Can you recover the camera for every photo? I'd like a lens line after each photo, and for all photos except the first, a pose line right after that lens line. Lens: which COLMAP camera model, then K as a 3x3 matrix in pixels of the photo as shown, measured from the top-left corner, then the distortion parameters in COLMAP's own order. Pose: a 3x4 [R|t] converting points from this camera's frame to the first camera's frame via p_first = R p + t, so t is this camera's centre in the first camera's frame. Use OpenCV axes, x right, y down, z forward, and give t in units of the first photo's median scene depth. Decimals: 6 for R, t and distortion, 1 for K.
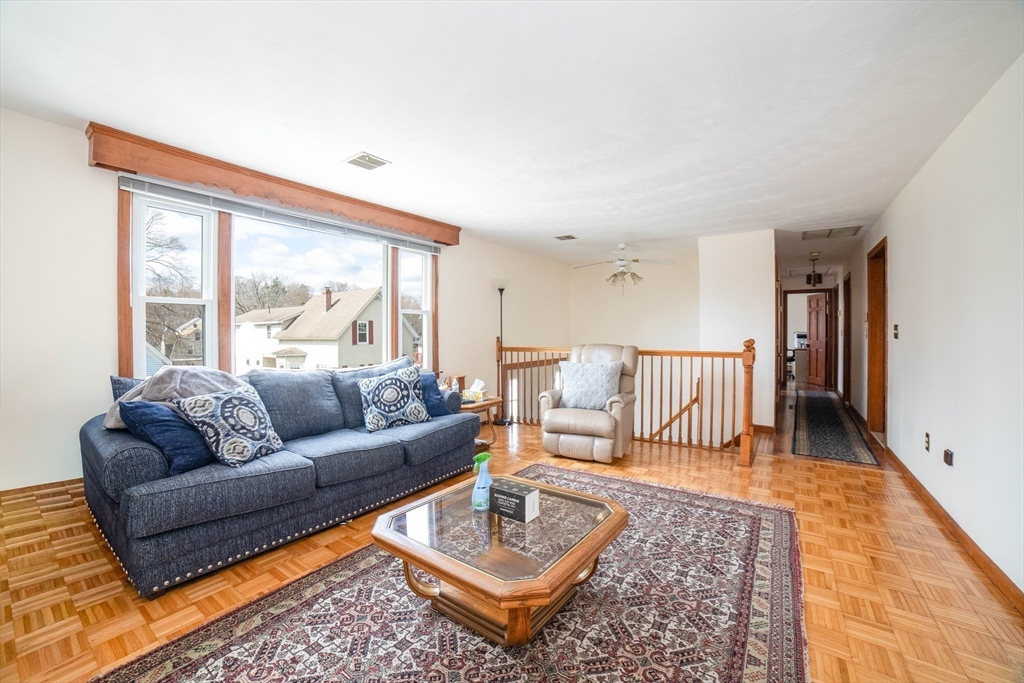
lens RADIAL K [[414.9, 0, 510.1], [0, 414.9, 336.1], [0, 0, 1]] dist [-0.105743, 0.034932]
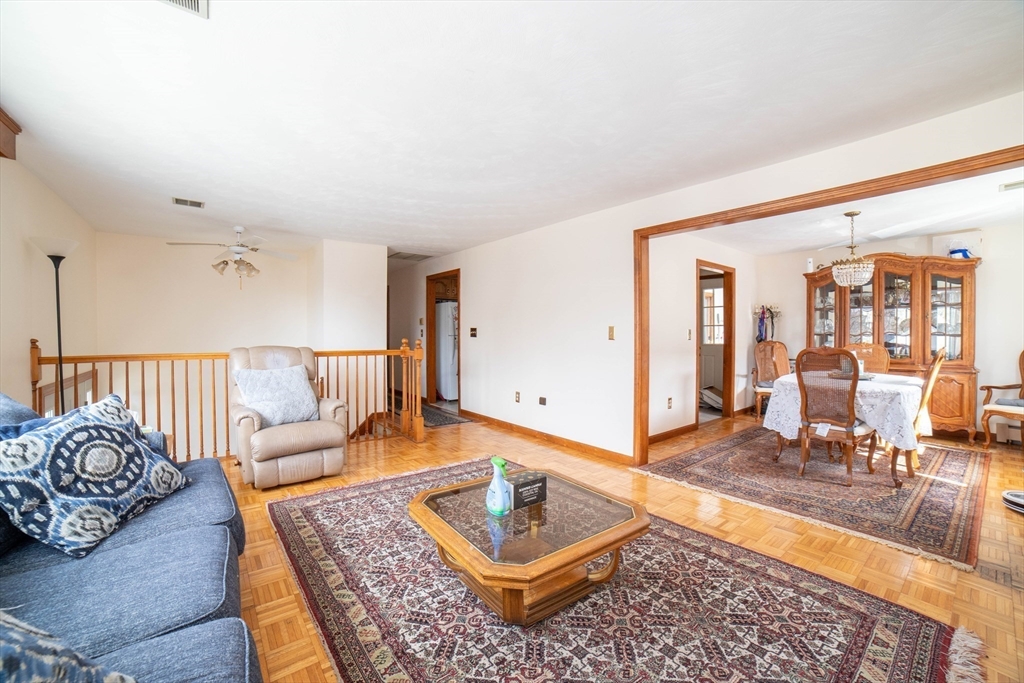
lens RADIAL K [[414.9, 0, 510.1], [0, 414.9, 336.1], [0, 0, 1]] dist [-0.105743, 0.034932]
pose [[0.296789, -0.005300, 0.954928, -0.680274], [0.004075, 0.999983, 0.004284, -0.004738], [-0.954934, 0.002620, 0.296805, 0.471512]]
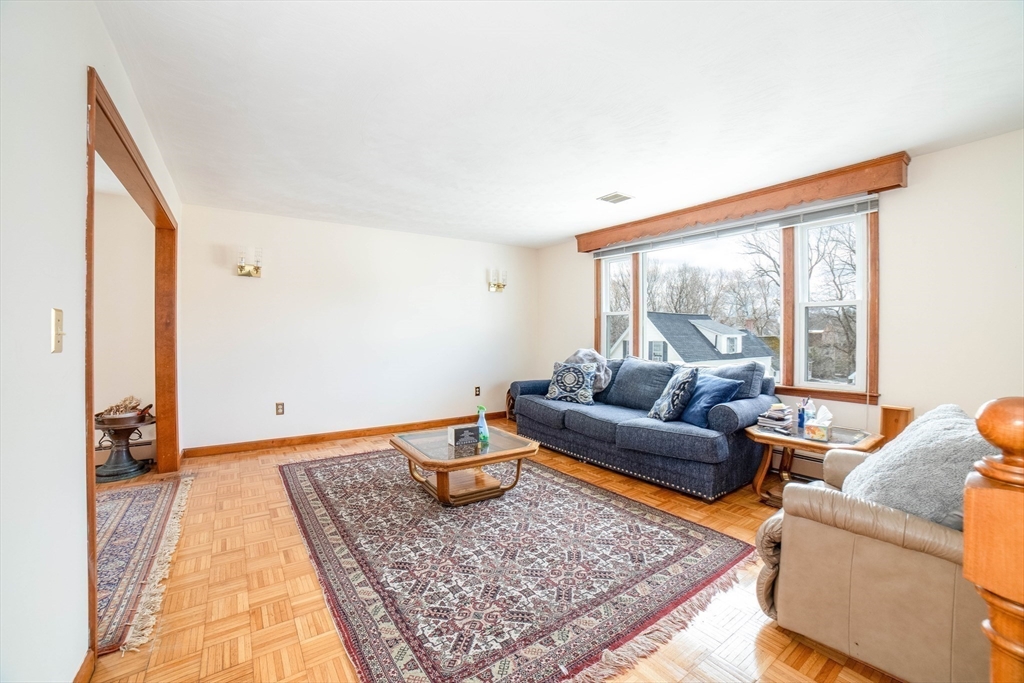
lens RADIAL K [[414.9, 0, 510.1], [0, 414.9, 336.1], [0, 0, 1]] dist [-0.105743, 0.034932]
pose [[-0.347591, 0.011117, -0.937580, 0.986667], [-0.008005, 0.999858, 0.014823, -0.012402], [0.937612, 0.012658, -0.347453, 1.153331]]
